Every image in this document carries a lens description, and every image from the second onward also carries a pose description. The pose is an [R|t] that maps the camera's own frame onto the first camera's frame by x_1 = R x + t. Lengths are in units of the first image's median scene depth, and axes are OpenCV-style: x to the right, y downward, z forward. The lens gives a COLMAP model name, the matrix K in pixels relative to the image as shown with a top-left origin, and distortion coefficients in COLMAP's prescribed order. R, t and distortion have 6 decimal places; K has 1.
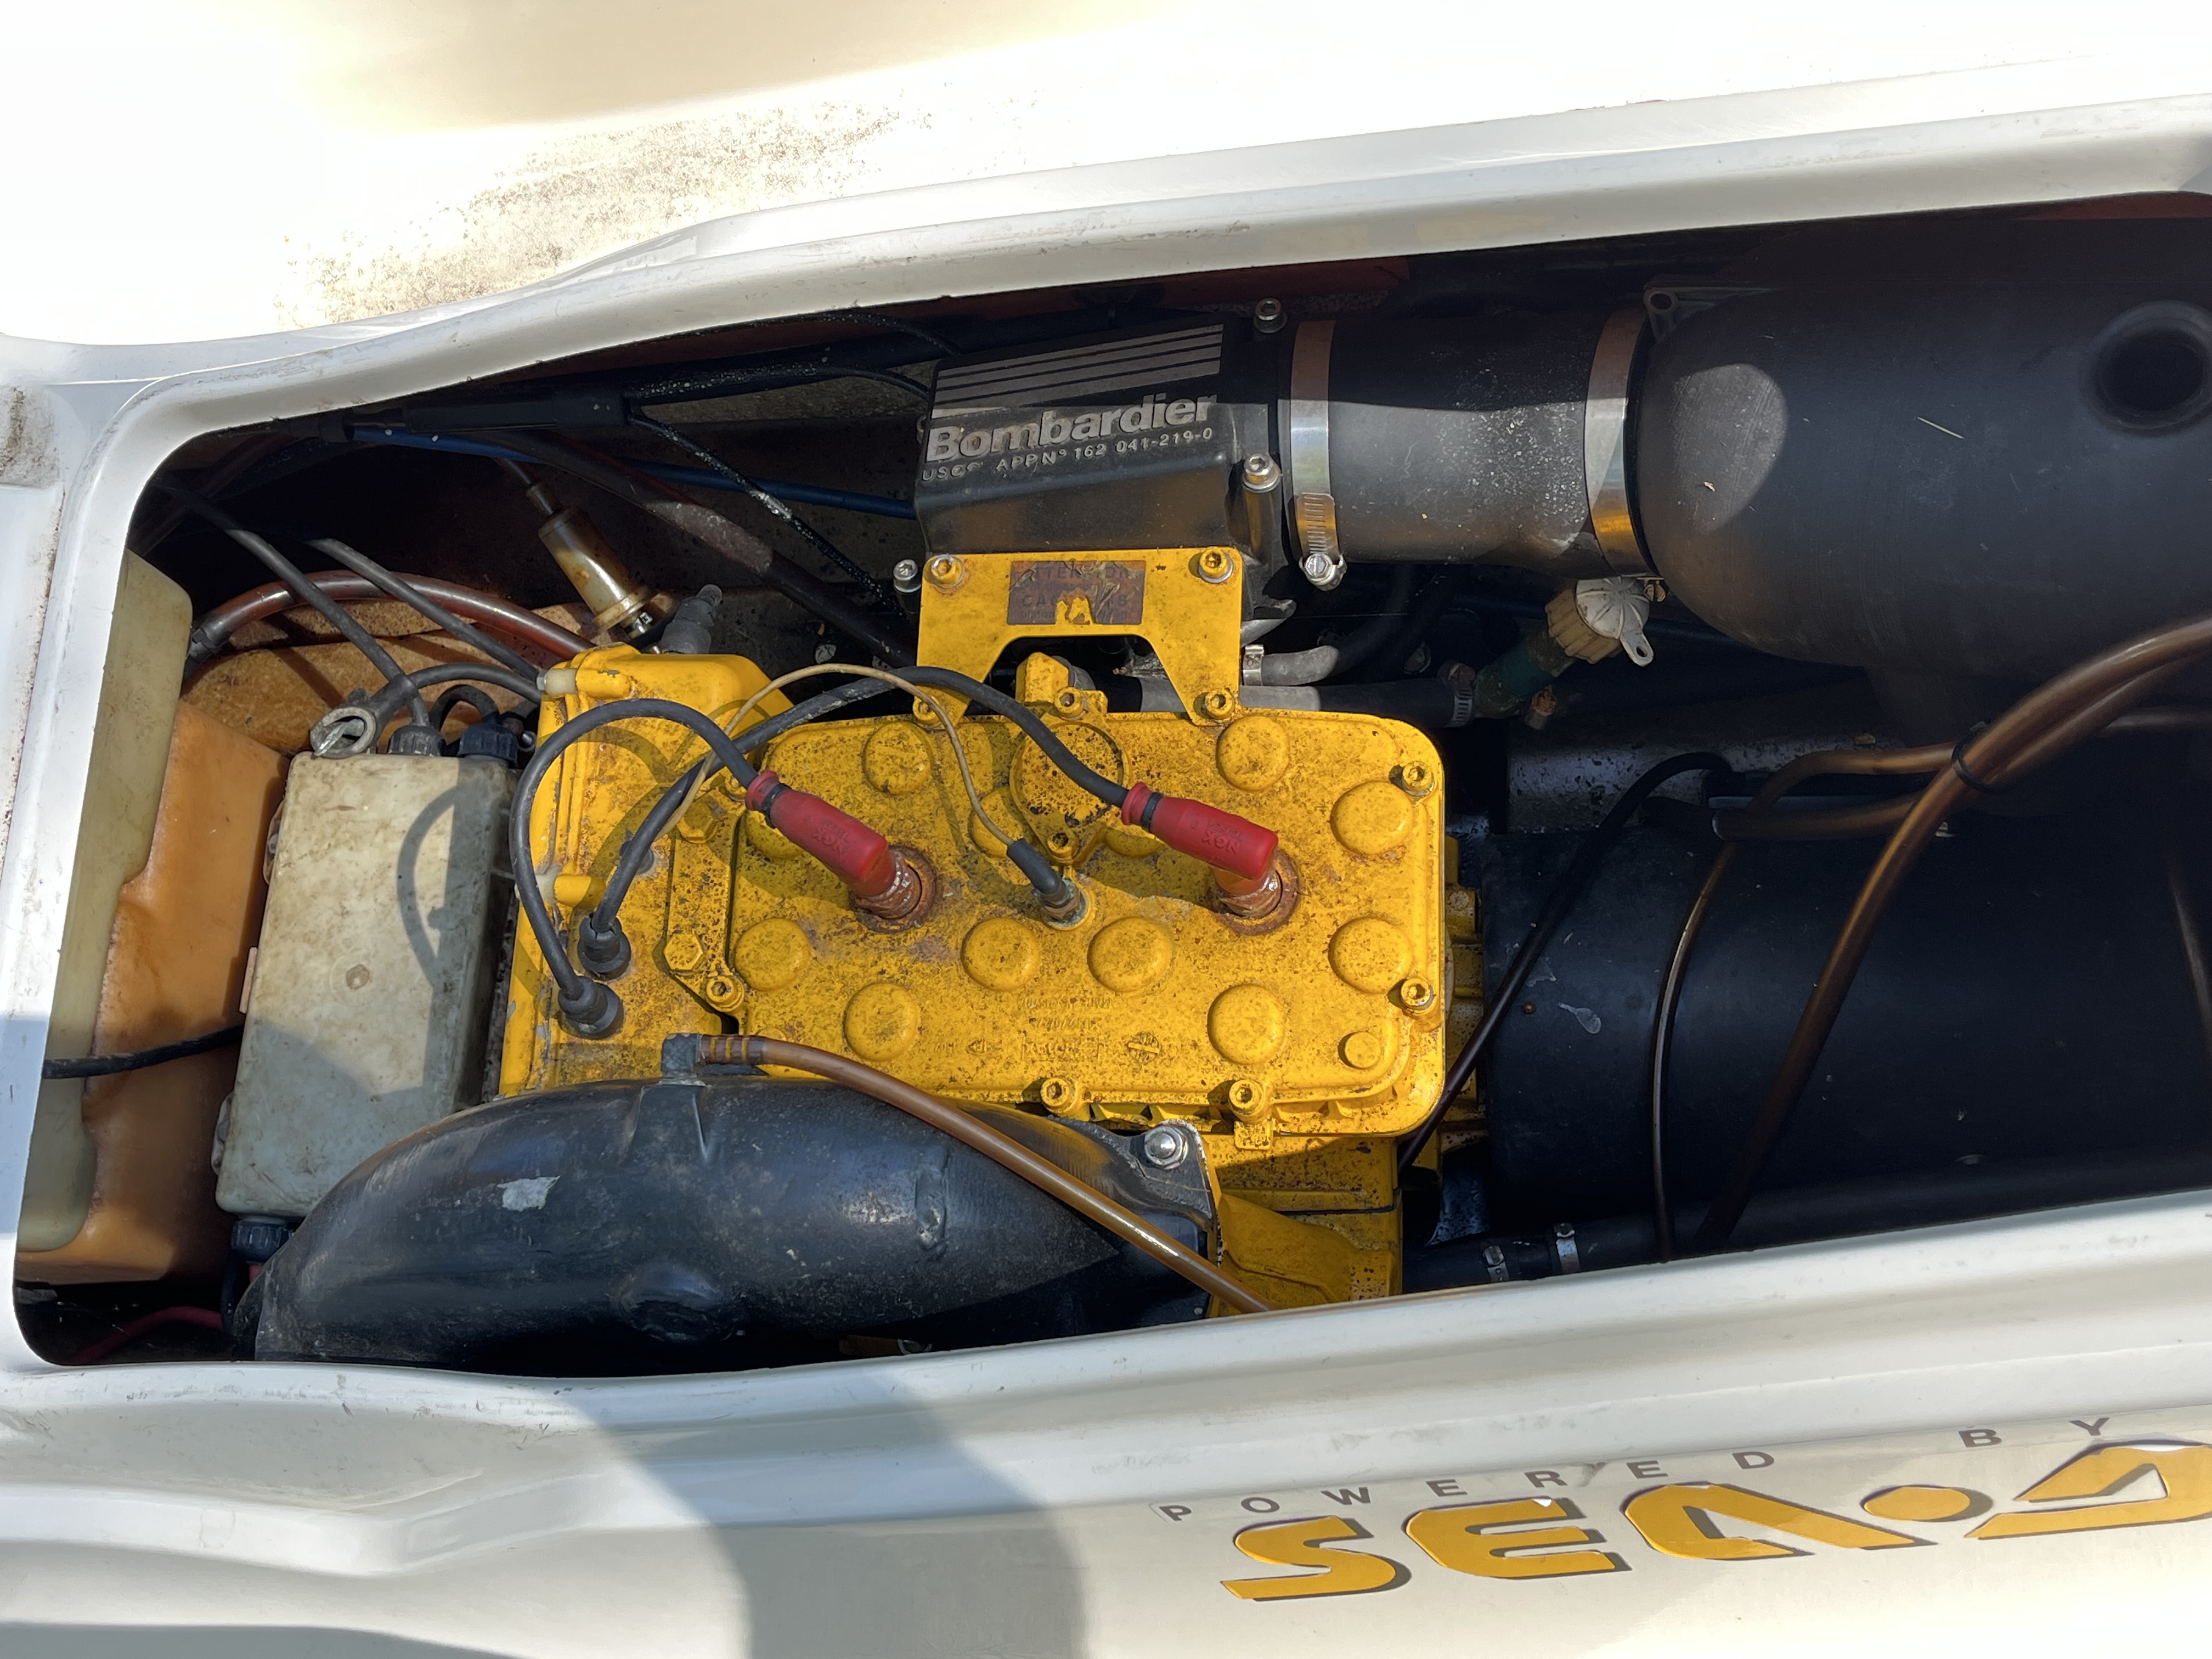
lens RADIAL K [[2428.0, 0, 1075.7], [0, 2428.0, 789.9], [0, 0, 1]] dist [0.198051, -1.001570]
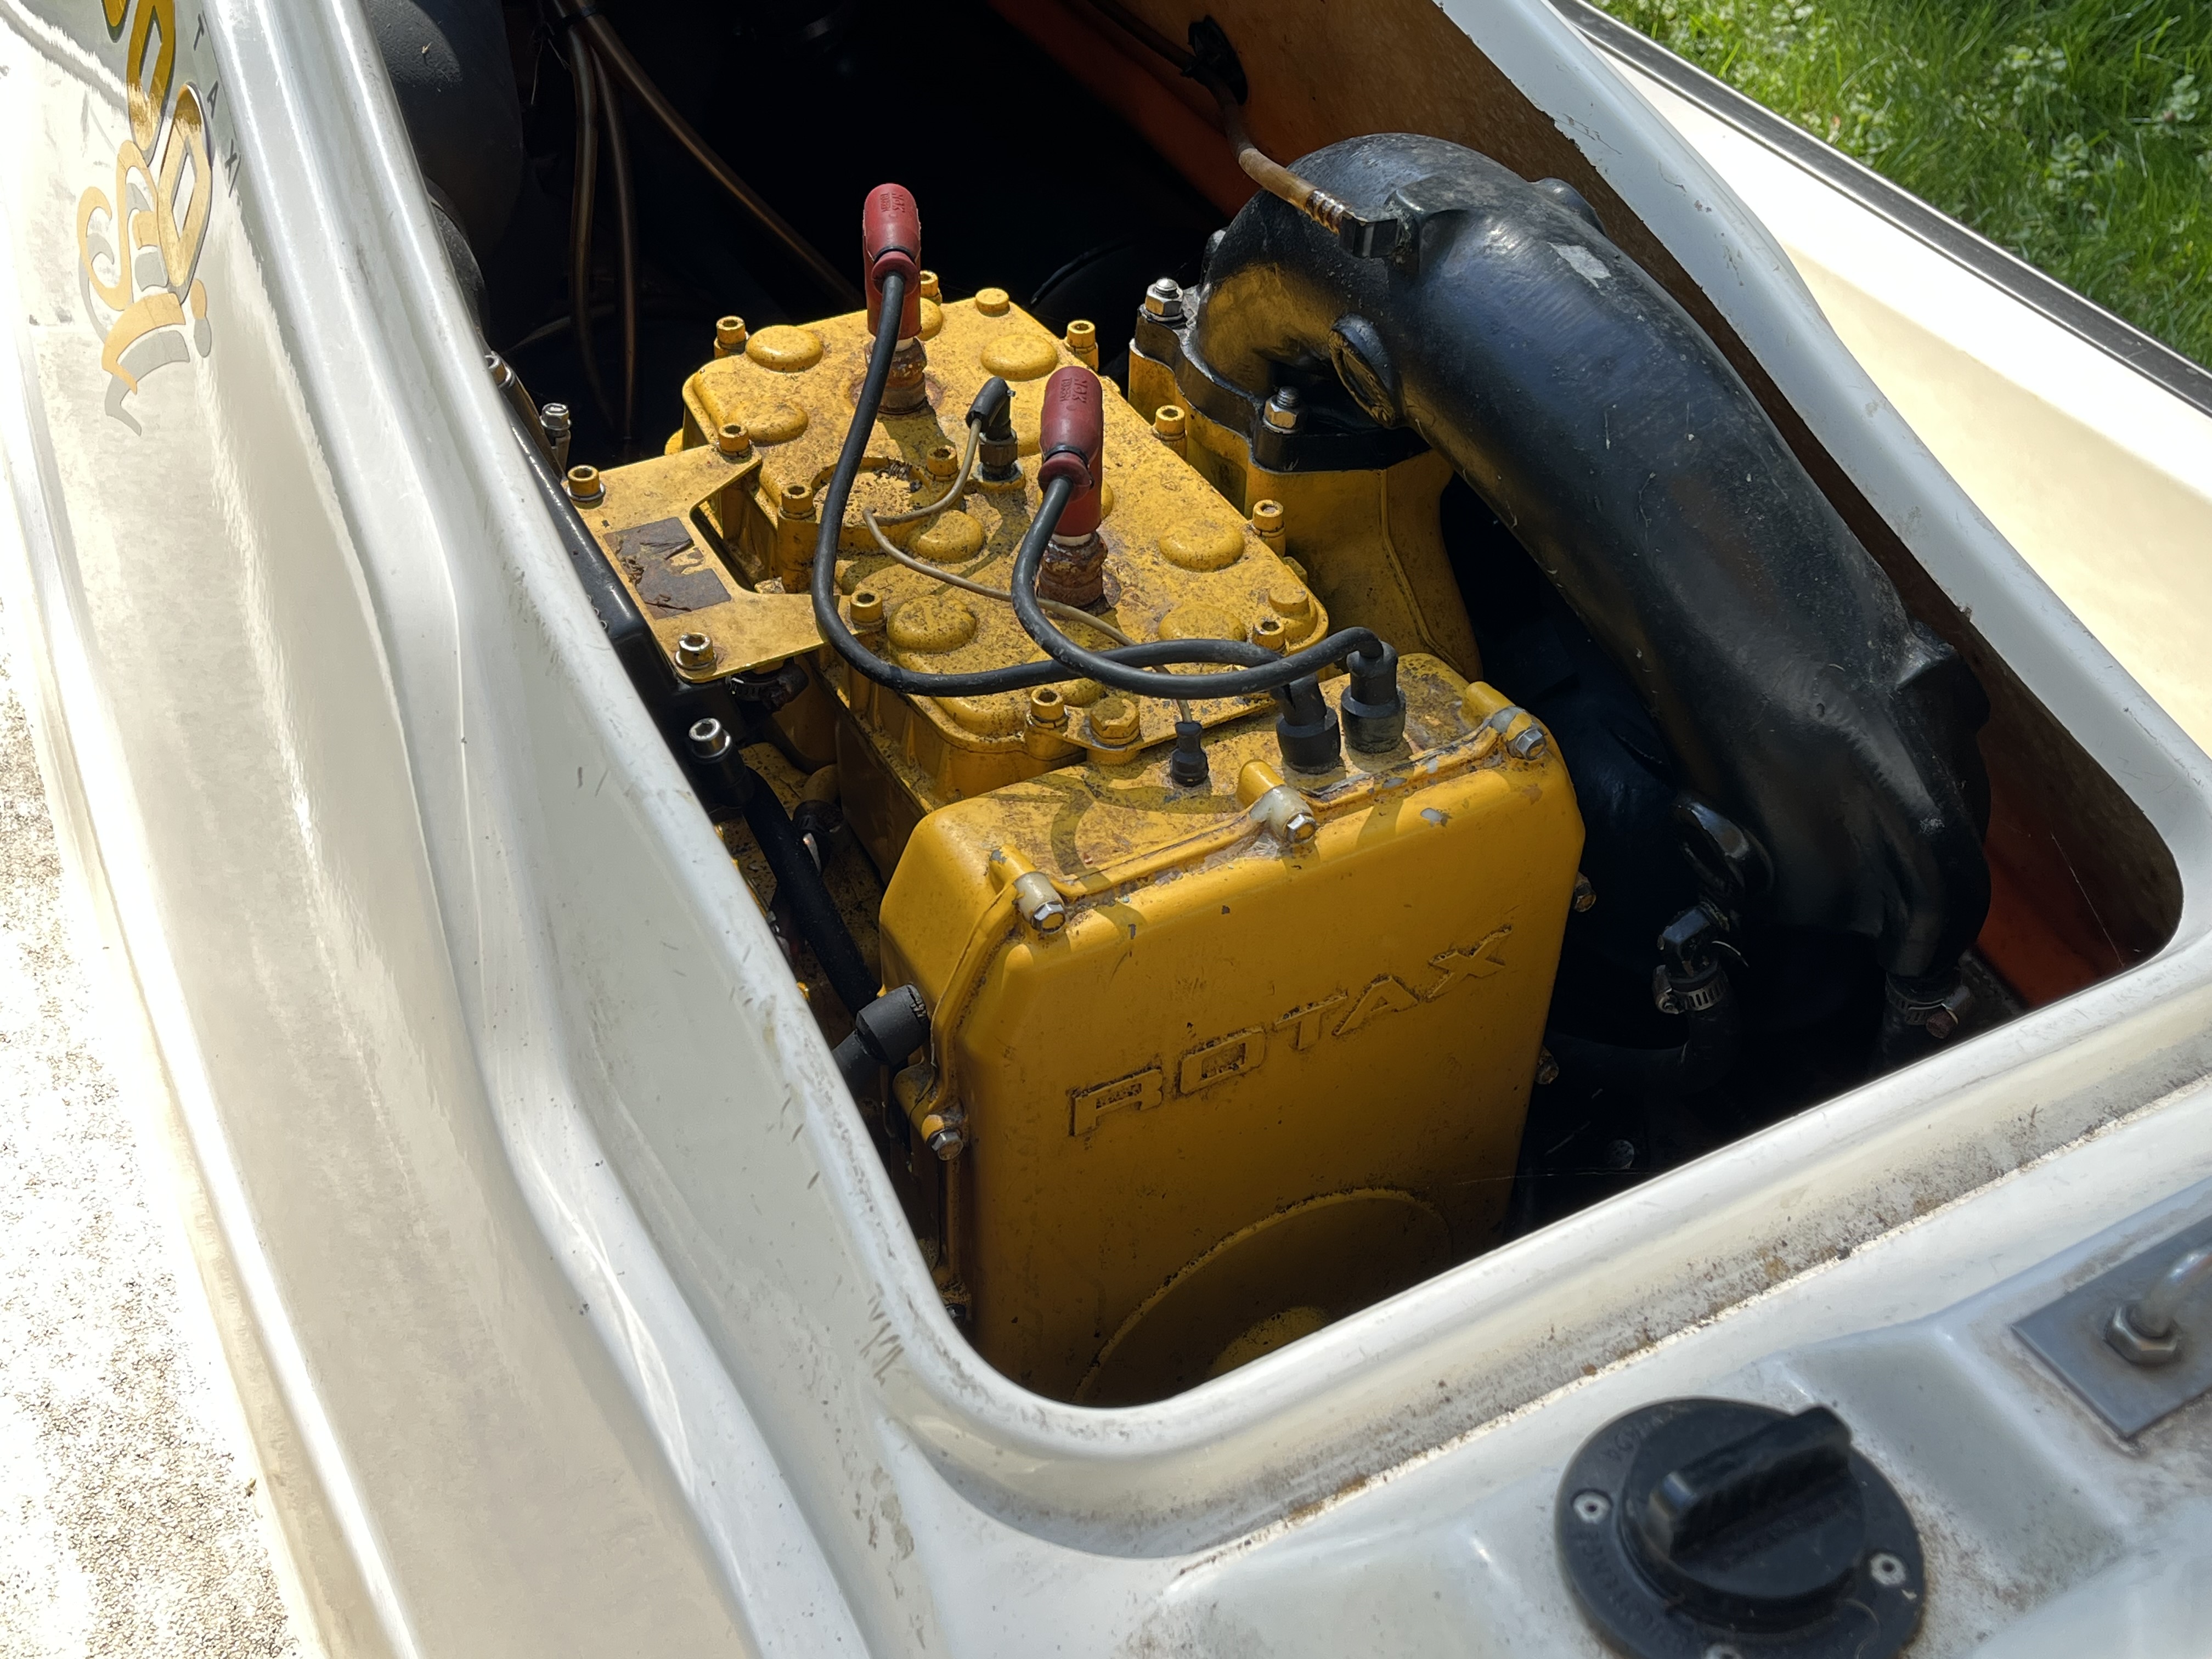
lens RADIAL K [[2423.4, 0, 1094.9], [0, 2423.4, 817.0], [0, 0, 1]] dist [0.076226, -0.156019]
pose [[-0.510837, -0.423113, 0.748346, -0.773978], [0.840653, -0.063740, 0.537810, -0.430235], [-0.179855, 0.903832, 0.388252, 0.727316]]
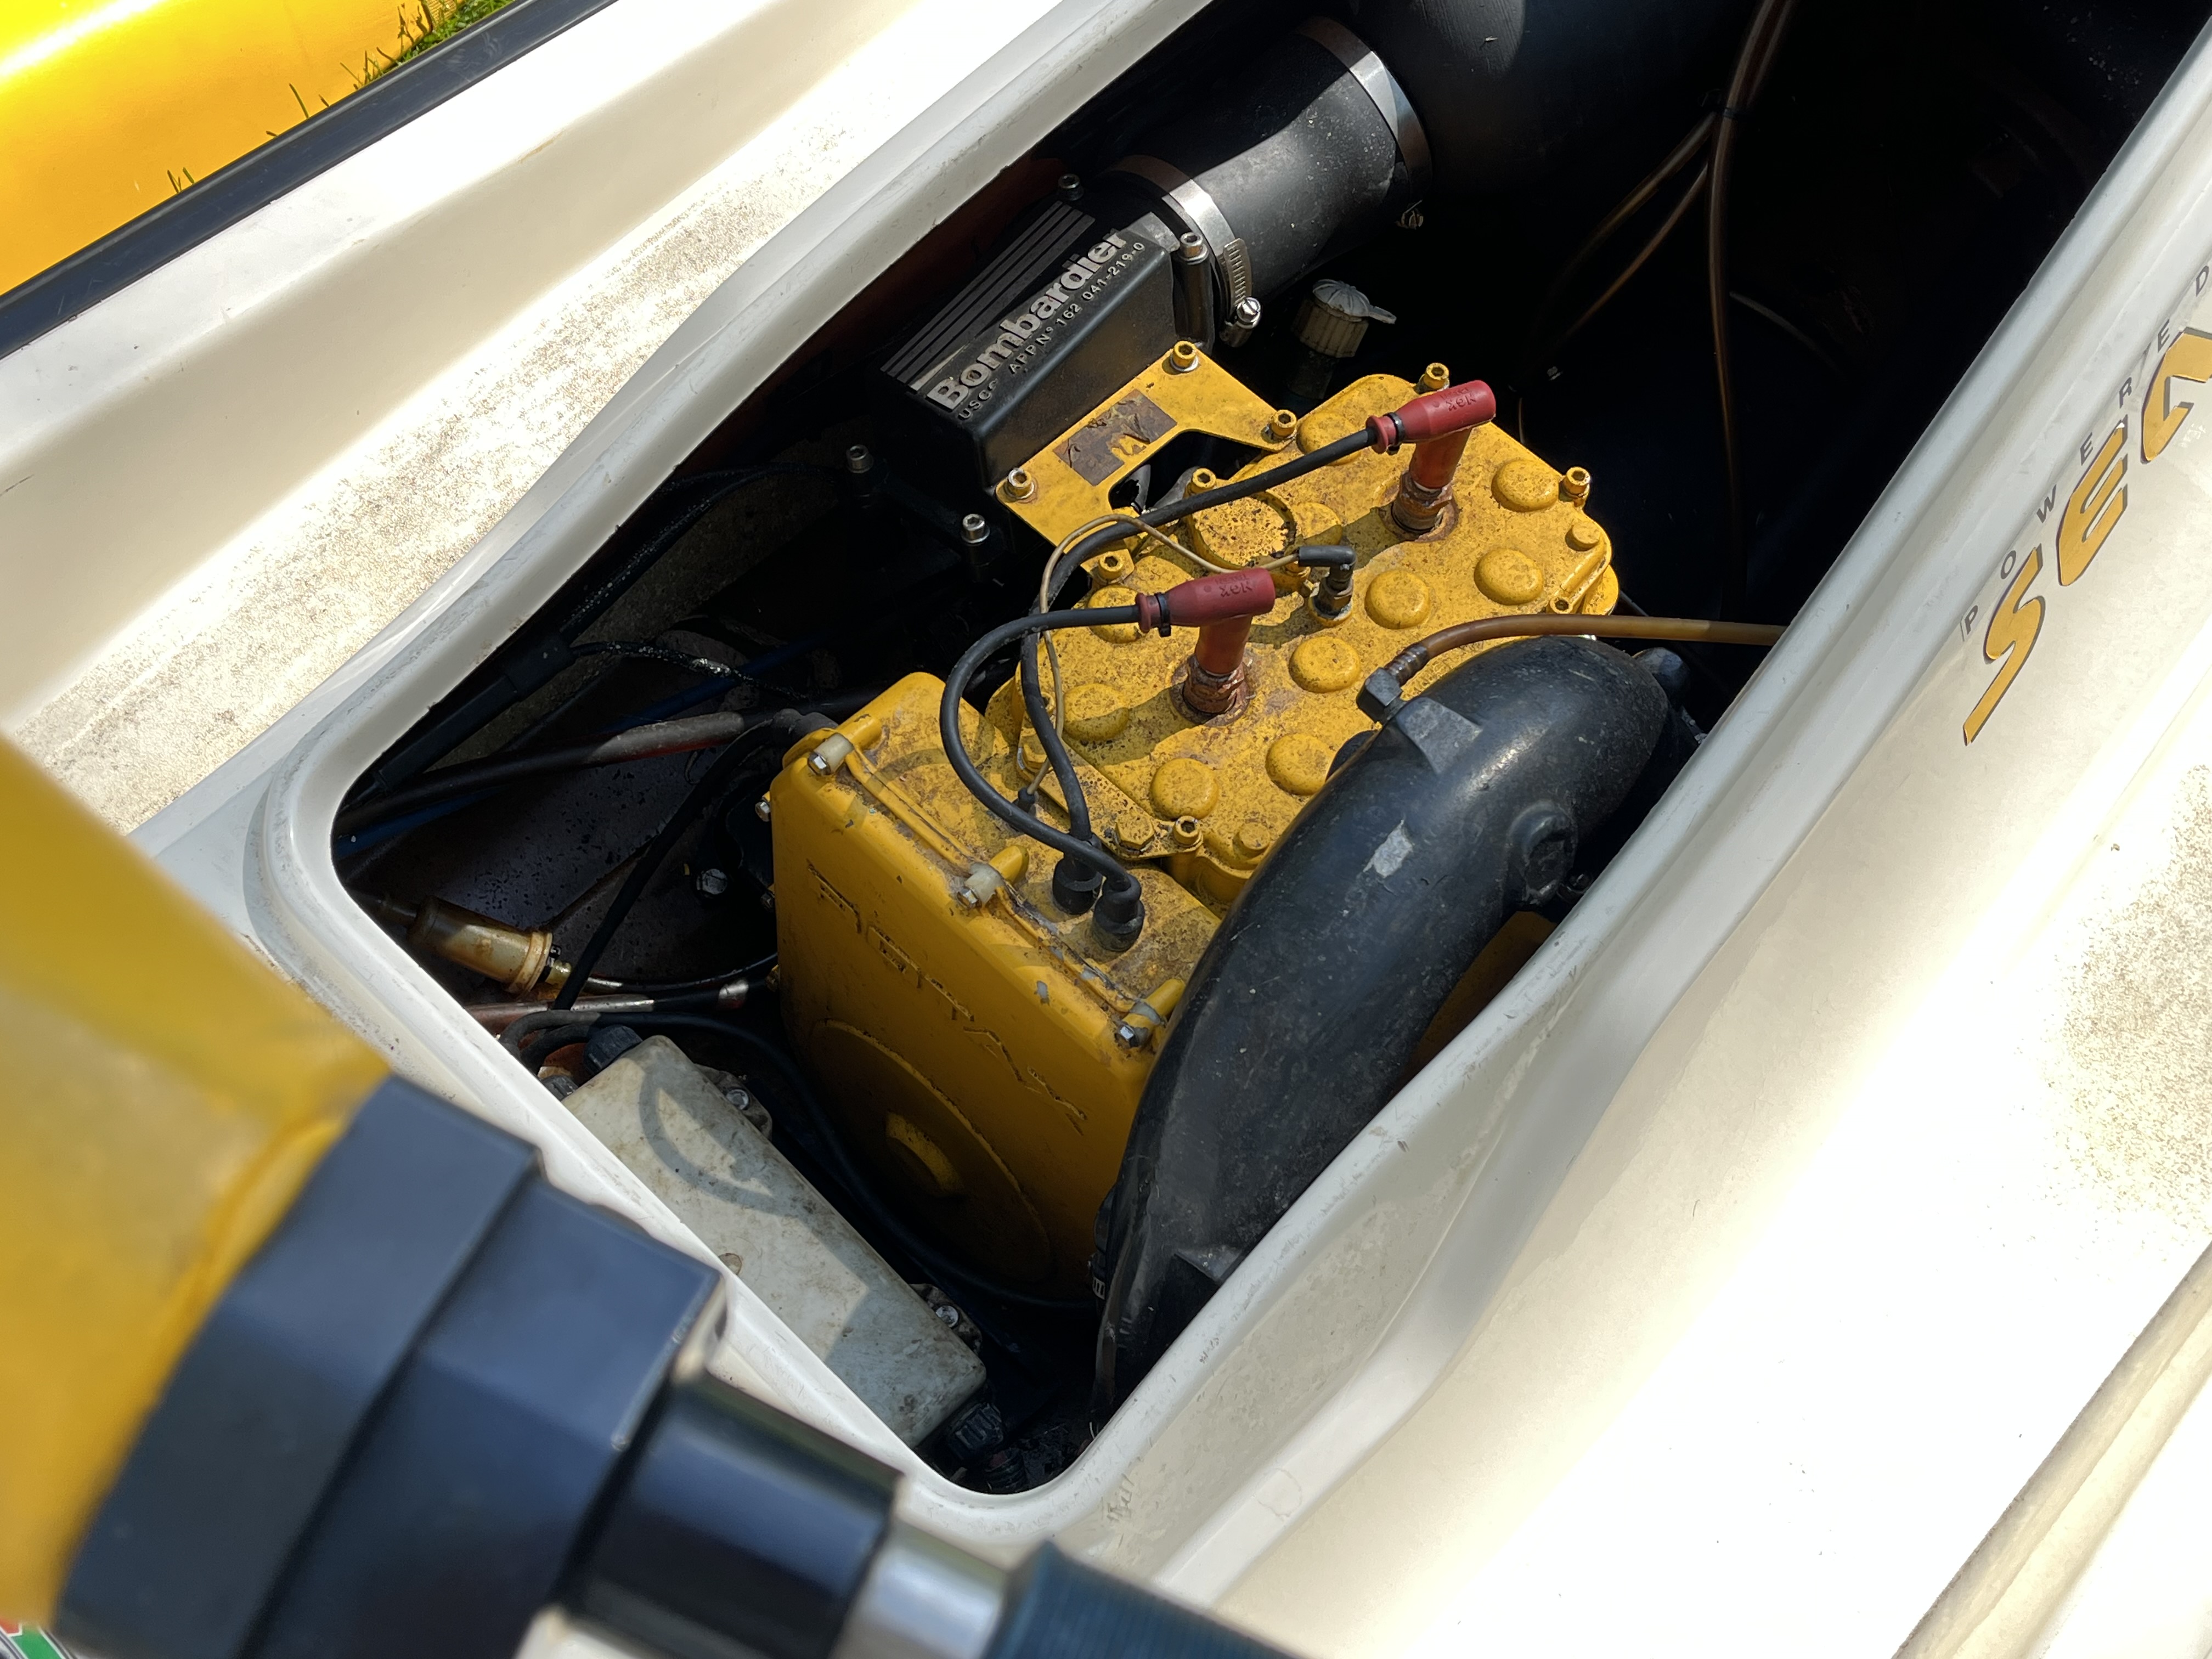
lens RADIAL K [[2423.4, 0, 1094.9], [0, 2423.4, 817.0], [0, 0, 1]] dist [0.076226, -0.156019]
pose [[0.623672, -0.523707, 0.580315, -0.771143], [0.662364, 0.748290, -0.036554, 0.088762], [-0.415100, 0.407177, 0.813571, 0.151934]]
